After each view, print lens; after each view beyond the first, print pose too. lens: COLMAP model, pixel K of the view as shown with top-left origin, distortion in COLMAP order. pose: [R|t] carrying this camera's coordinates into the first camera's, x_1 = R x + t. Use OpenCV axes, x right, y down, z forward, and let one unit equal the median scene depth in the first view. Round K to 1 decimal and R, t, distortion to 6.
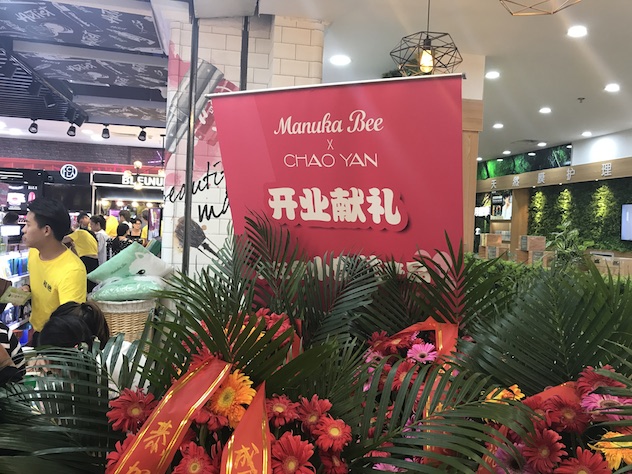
lens RADIAL K [[517.3, 0, 316.2], [0, 517.3, 236.9], [0, 0, 1]] dist [0.064468, 0.007435]
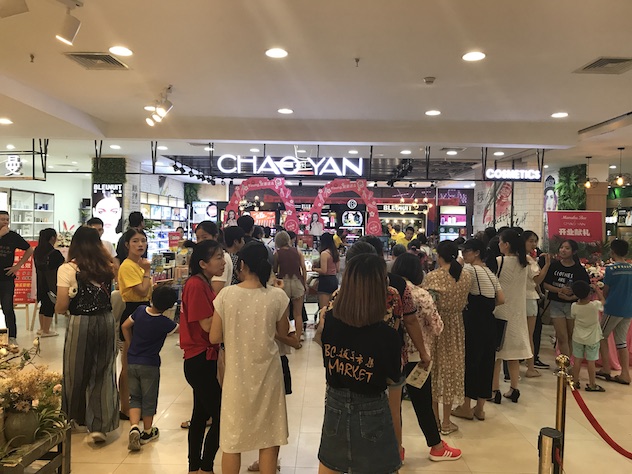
lens RADIAL K [[517.3, 0, 315.8], [0, 517.3, 237.5], [0, 0, 1]] dist [0.064468, 0.007435]
pose [[0.978181, -0.008840, -0.207567, -0.220882], [0.008778, 0.999961, -0.001222, -0.003610], [0.207569, -0.000627, 0.978220, -0.736425]]
